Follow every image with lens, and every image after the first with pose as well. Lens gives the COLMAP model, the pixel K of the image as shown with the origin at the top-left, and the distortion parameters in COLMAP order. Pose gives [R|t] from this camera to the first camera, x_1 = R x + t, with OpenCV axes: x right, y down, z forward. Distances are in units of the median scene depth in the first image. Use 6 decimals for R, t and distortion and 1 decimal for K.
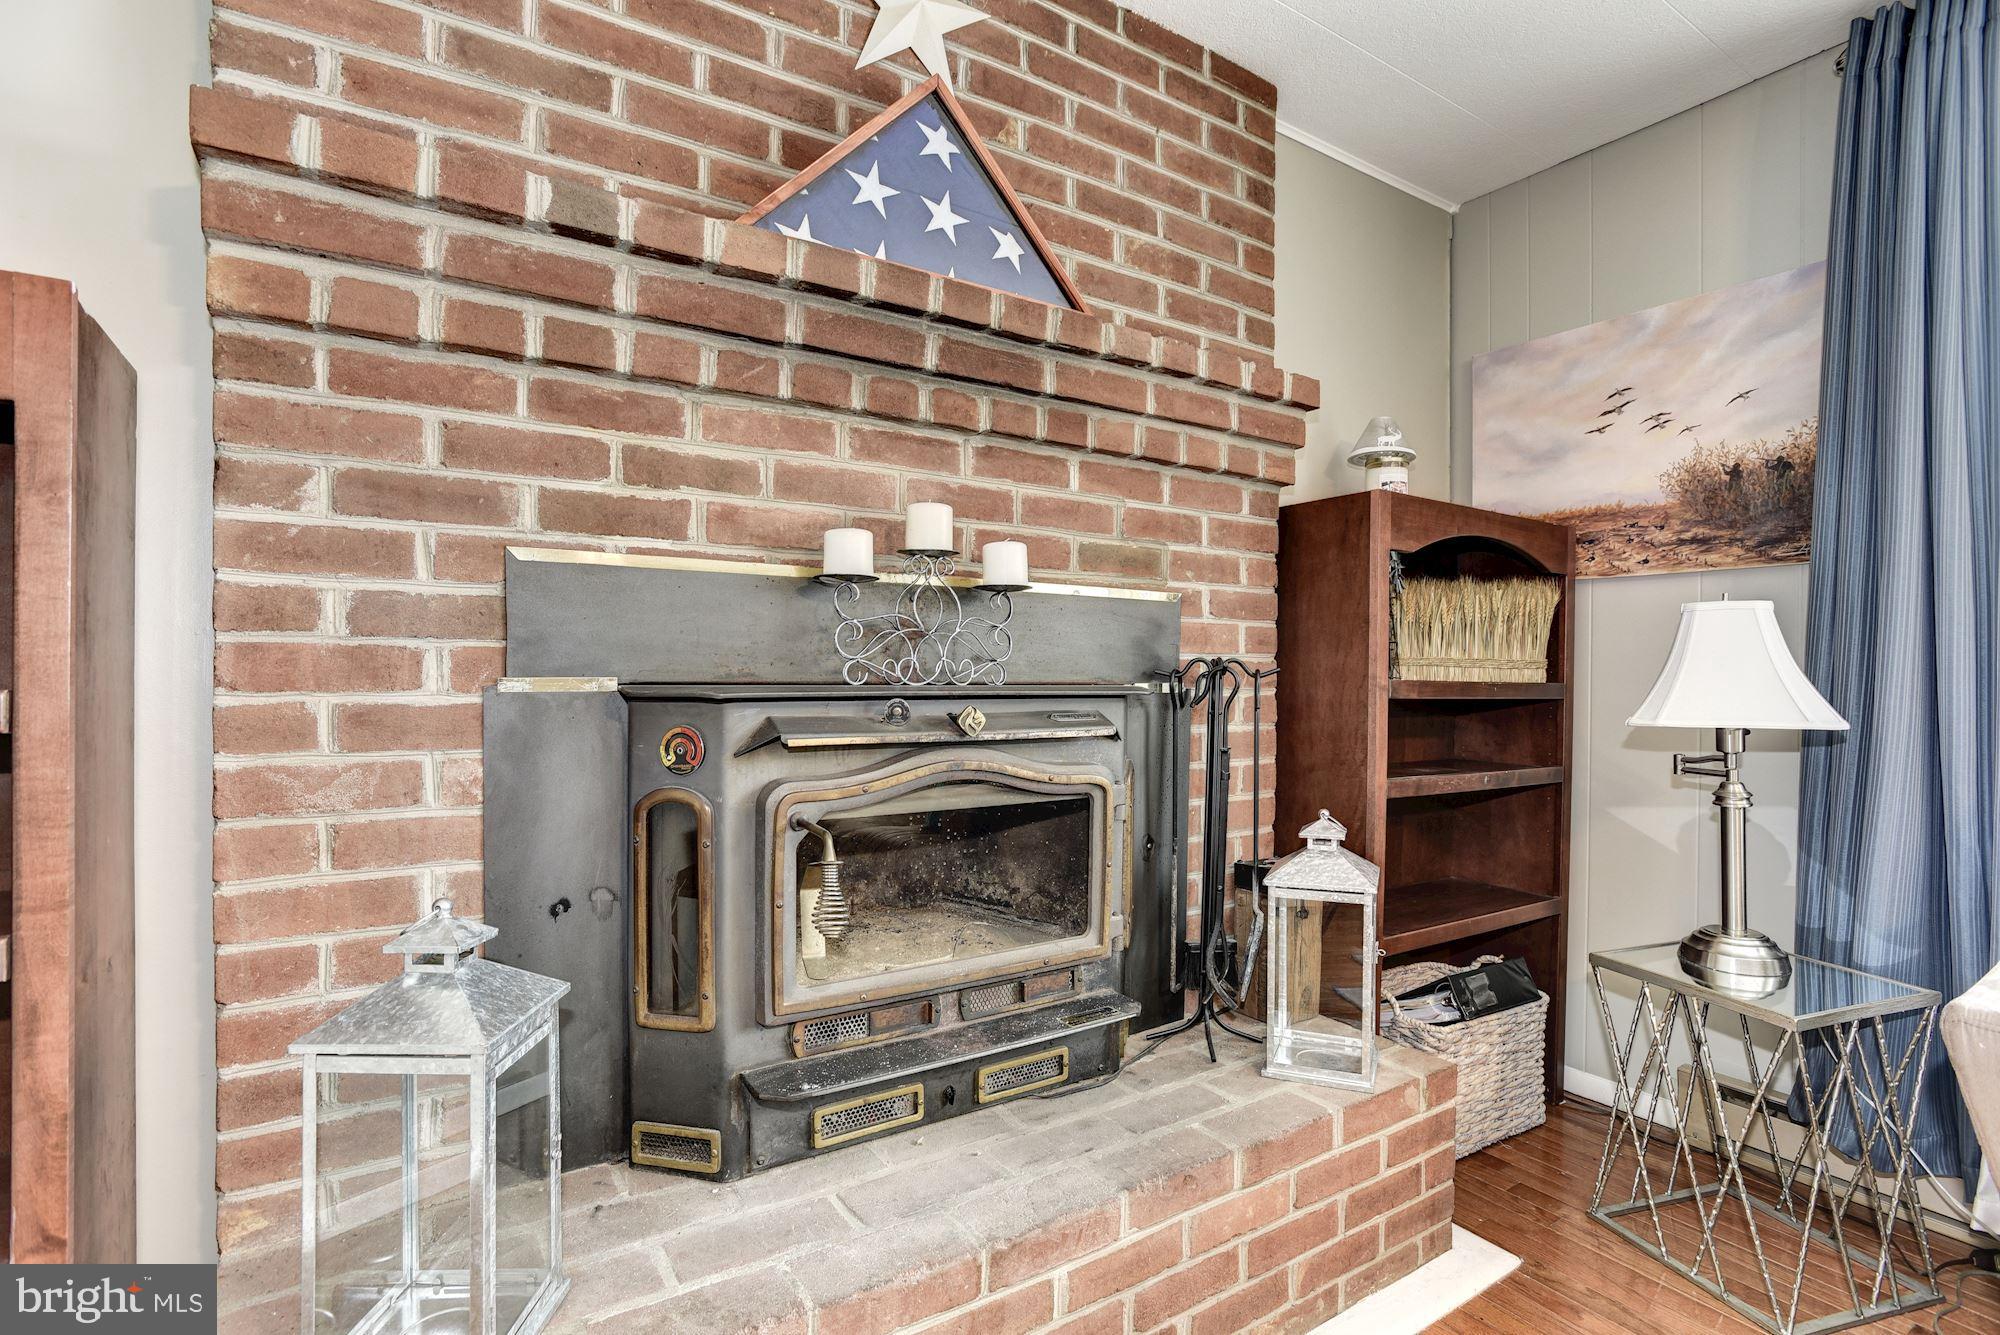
lens RADIAL K [[950.5, 0, 998.4], [0, 950.5, 676.0], [0, 0, 1]] dist [-0.067159, 0.037024]
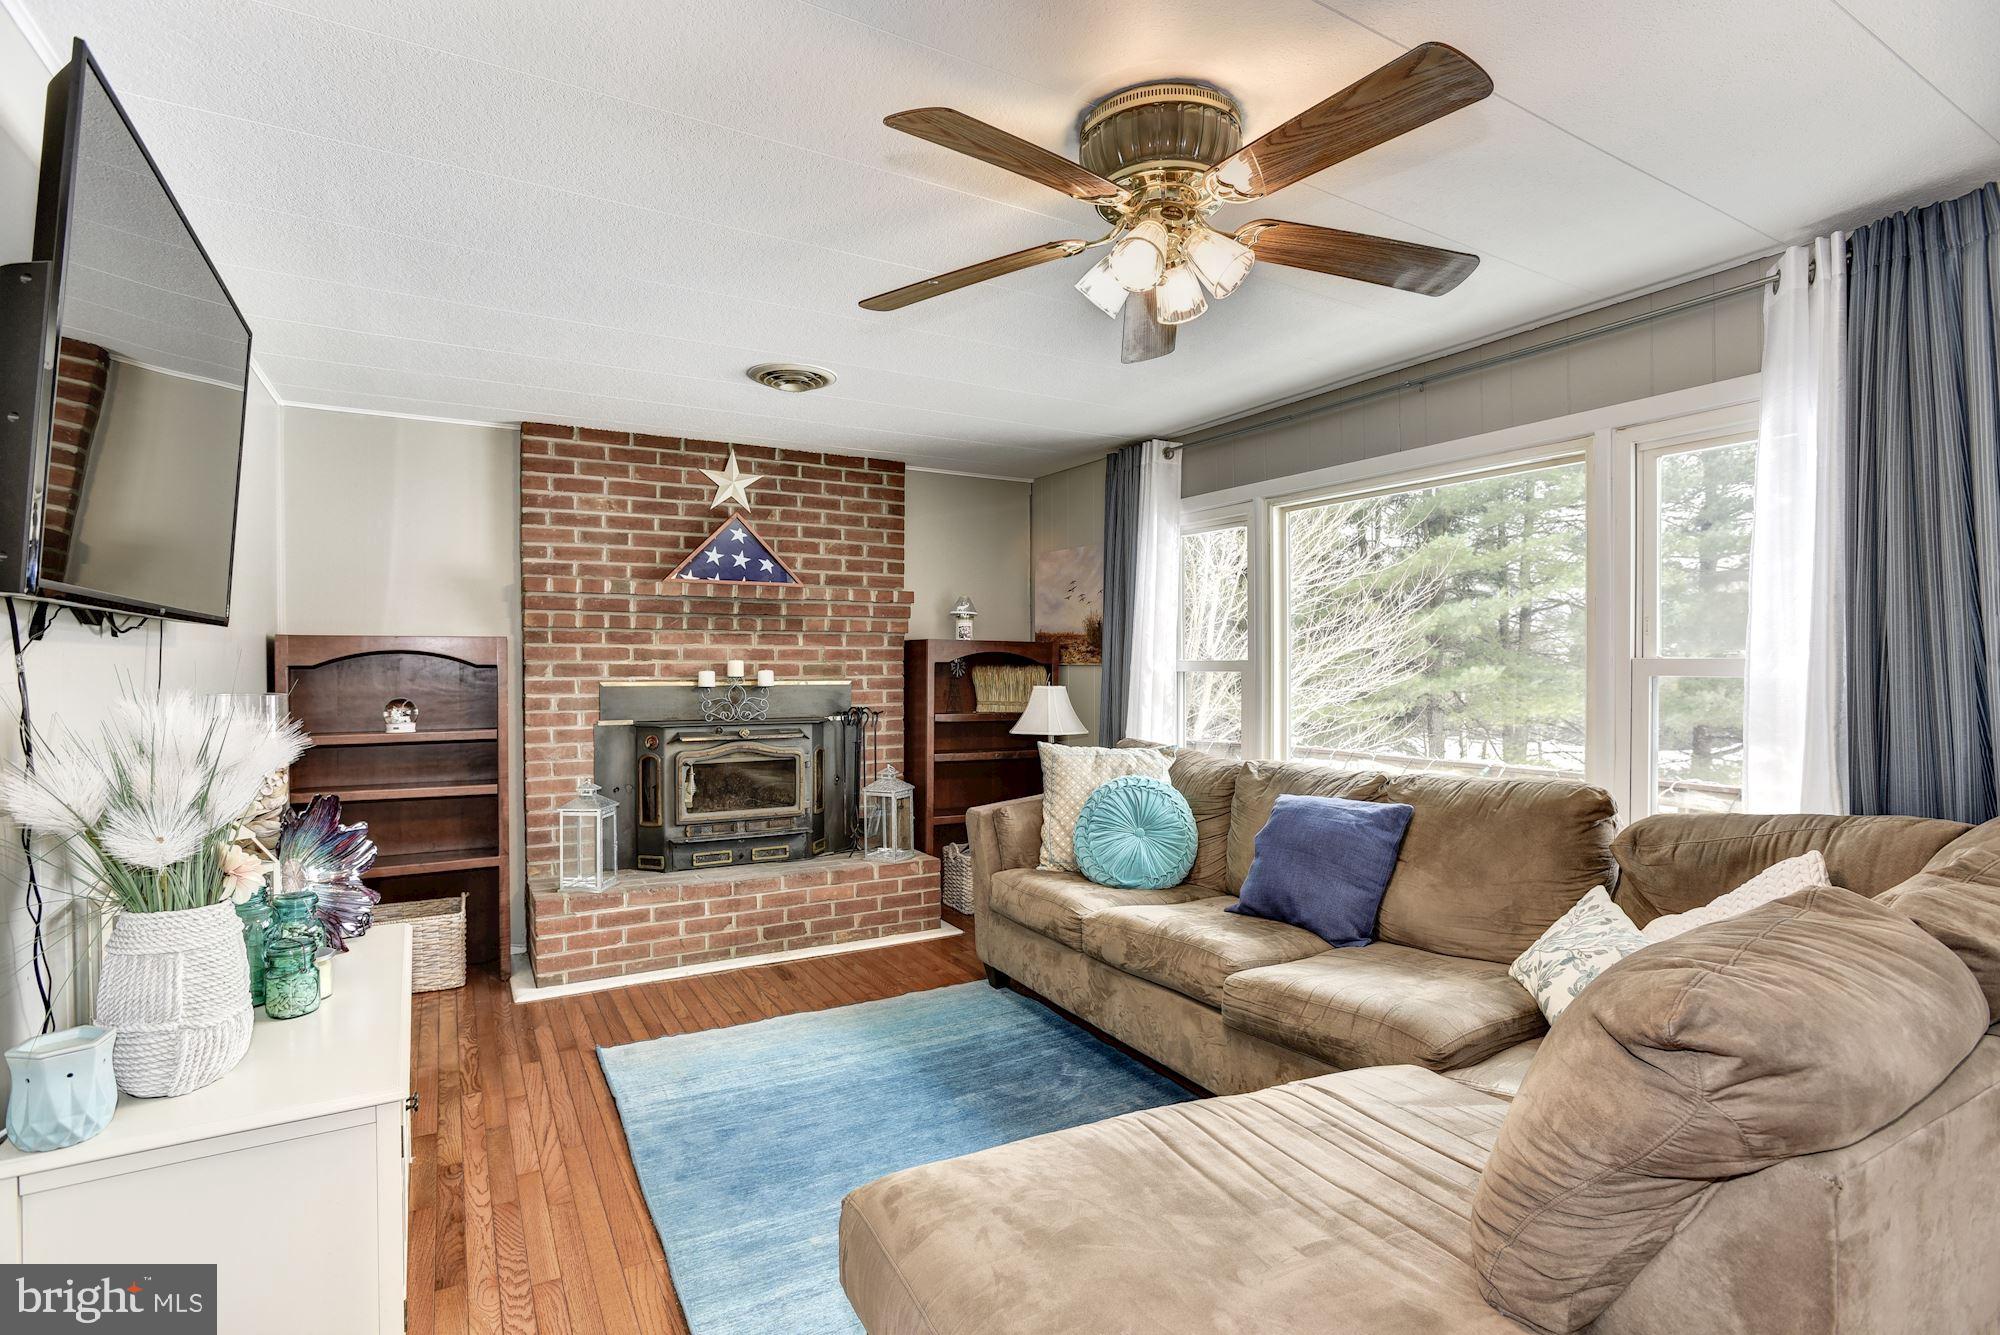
lens RADIAL K [[950.5, 0, 998.4], [0, 950.5, 676.0], [0, 0, 1]] dist [-0.067159, 0.037024]
pose [[0.998991, -0.004780, -0.044652, 0.888087], [0.005249, 0.999932, 0.010406, -0.157476], [0.044599, -0.010630, 0.998948, -1.943348]]
